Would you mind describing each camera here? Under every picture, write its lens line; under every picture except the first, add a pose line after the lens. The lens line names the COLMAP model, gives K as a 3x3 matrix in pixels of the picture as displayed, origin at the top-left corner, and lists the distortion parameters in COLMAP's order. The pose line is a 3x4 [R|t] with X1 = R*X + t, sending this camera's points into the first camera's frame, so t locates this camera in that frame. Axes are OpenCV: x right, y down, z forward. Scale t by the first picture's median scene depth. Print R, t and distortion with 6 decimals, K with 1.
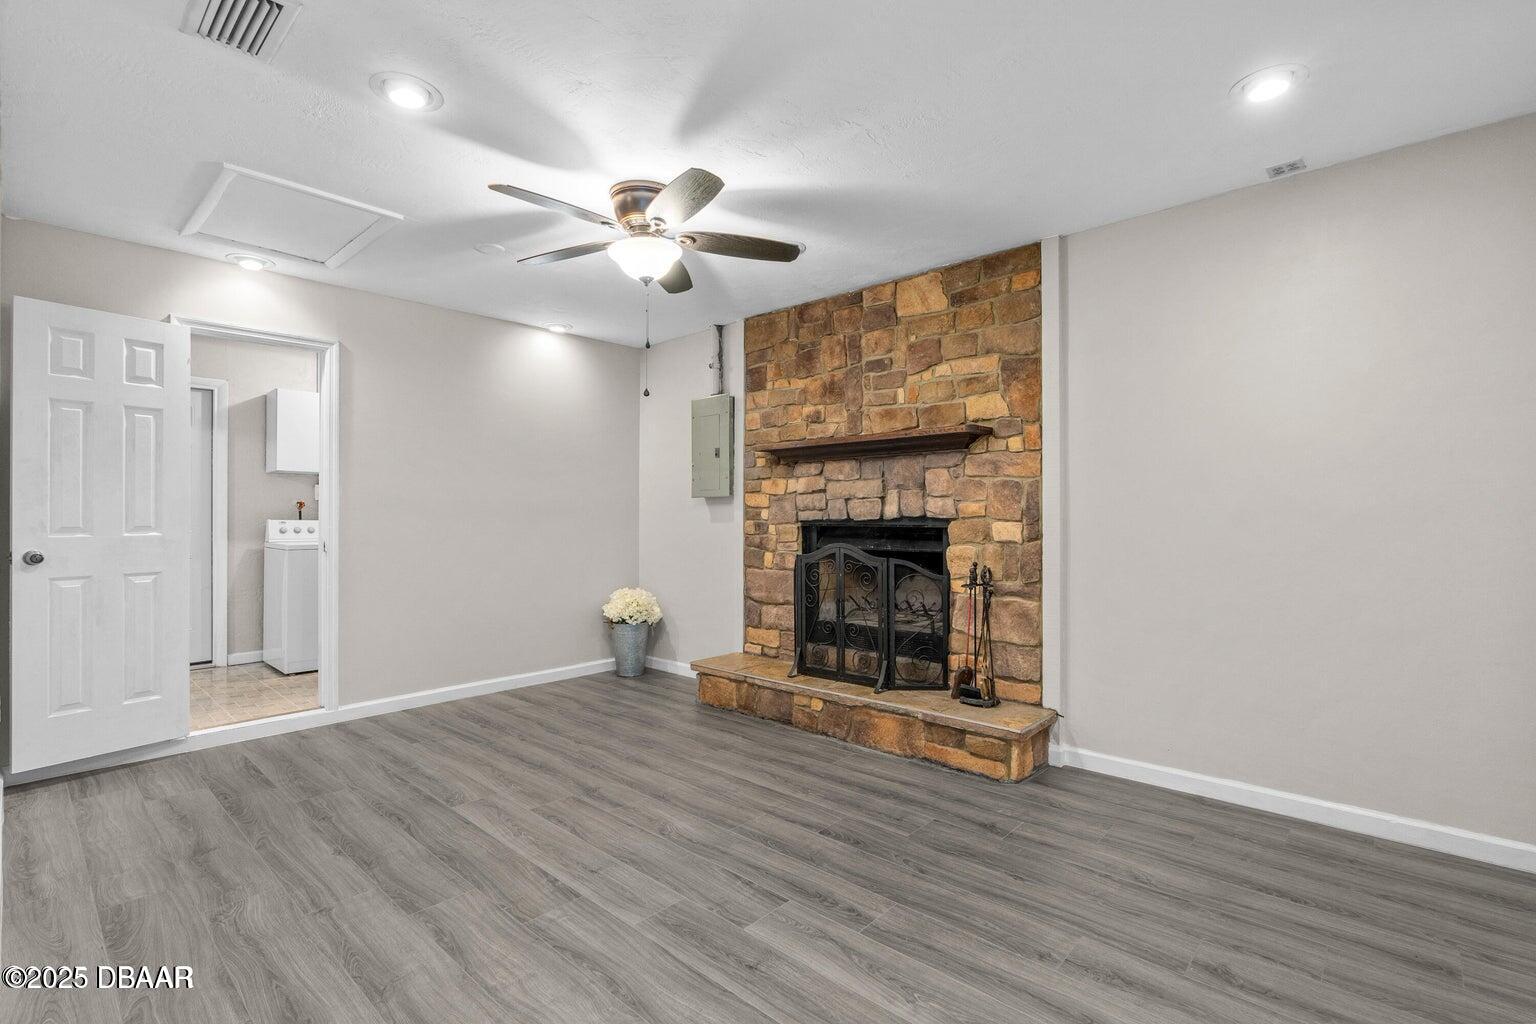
lens RADIAL K [[704.7, 0, 783.5], [0, 704.7, 504.3], [0, 0, 1]] dist [-0.007838, -0.000111]
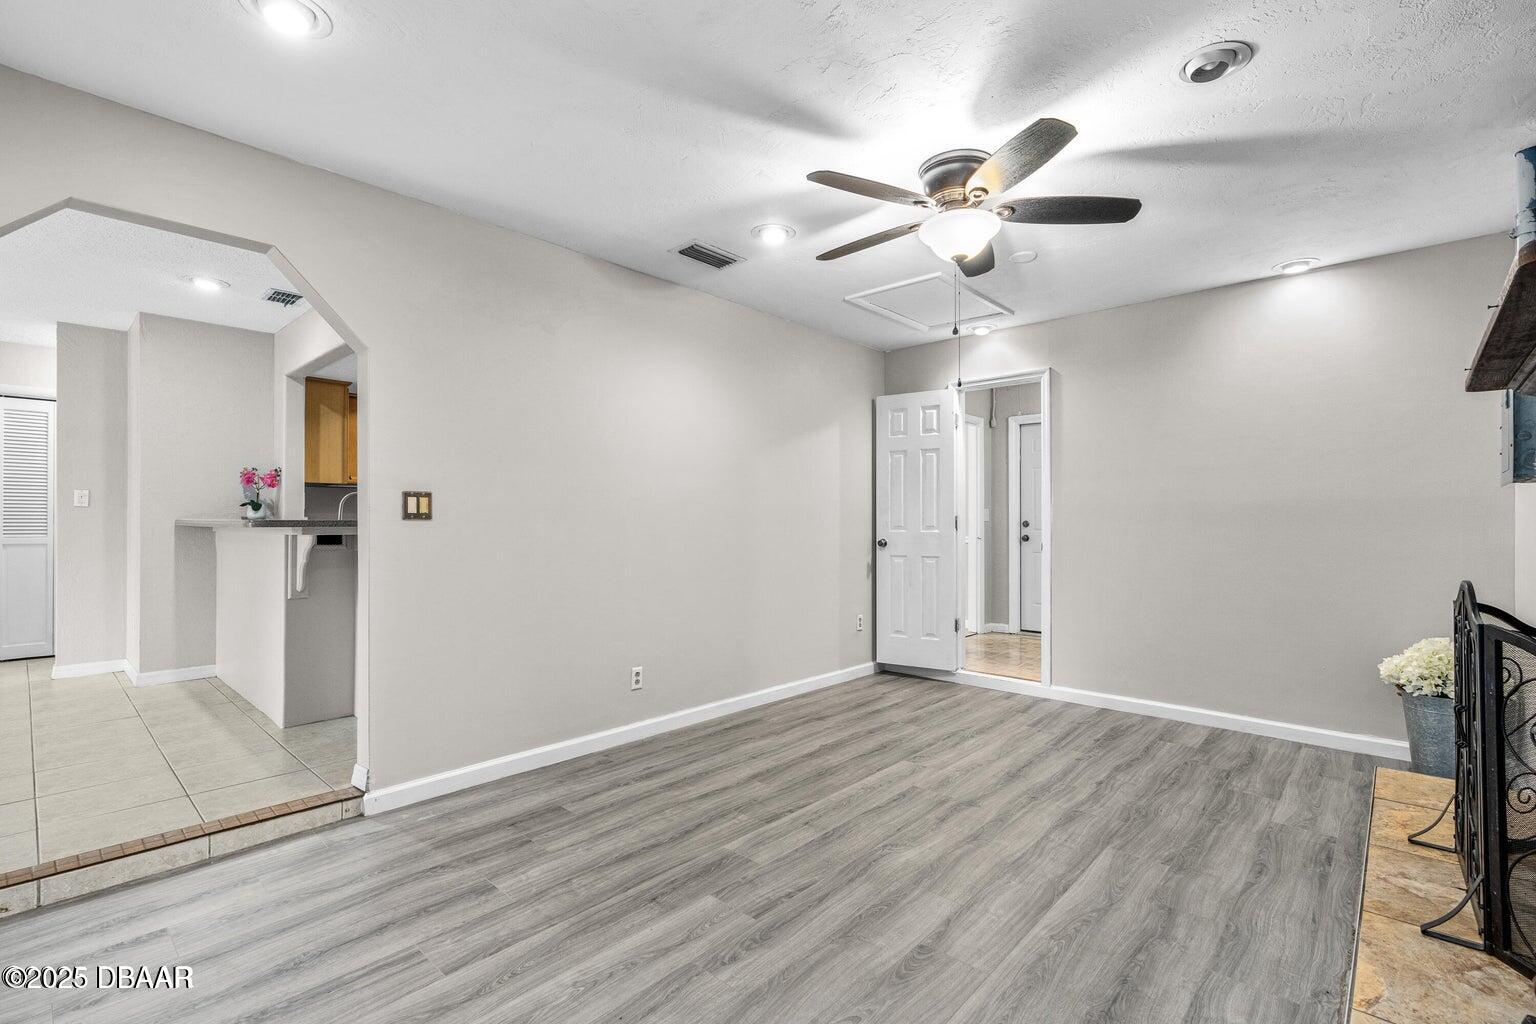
lens RADIAL K [[704.7, 0, 778.6], [0, 704.7, 514.8], [0, 0, 1]] dist [-0.007838, -0.000111]
pose [[-0.013849, -0.005080, -0.999891, 0.633625], [0.013881, 0.999890, -0.005272, 0.010292], [0.999808, -0.013952, -0.013777, 0.686209]]
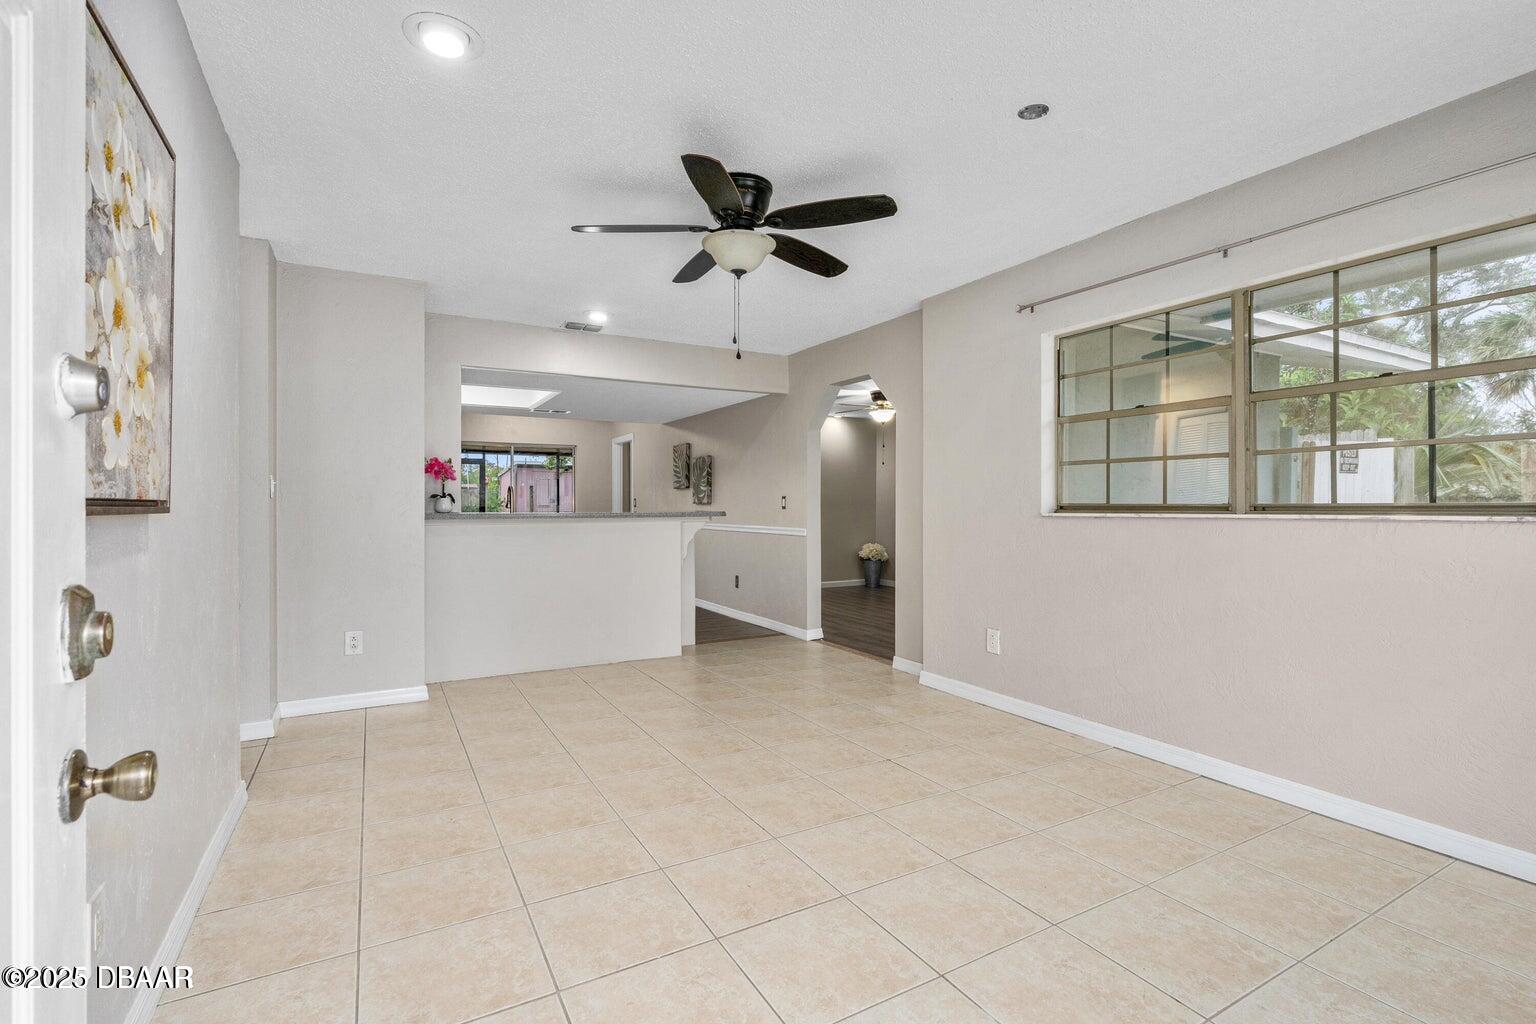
lens RADIAL K [[704.7, 0, 768.9], [0, 704.7, 506.7], [0, 0, 1]] dist [-0.007838, -0.000111]
pose [[0.944834, -0.002880, -0.327536, 0.241733], [0.006072, 0.999944, 0.008723, -0.002880], [0.327492, -0.010230, 0.944798, -1.486614]]
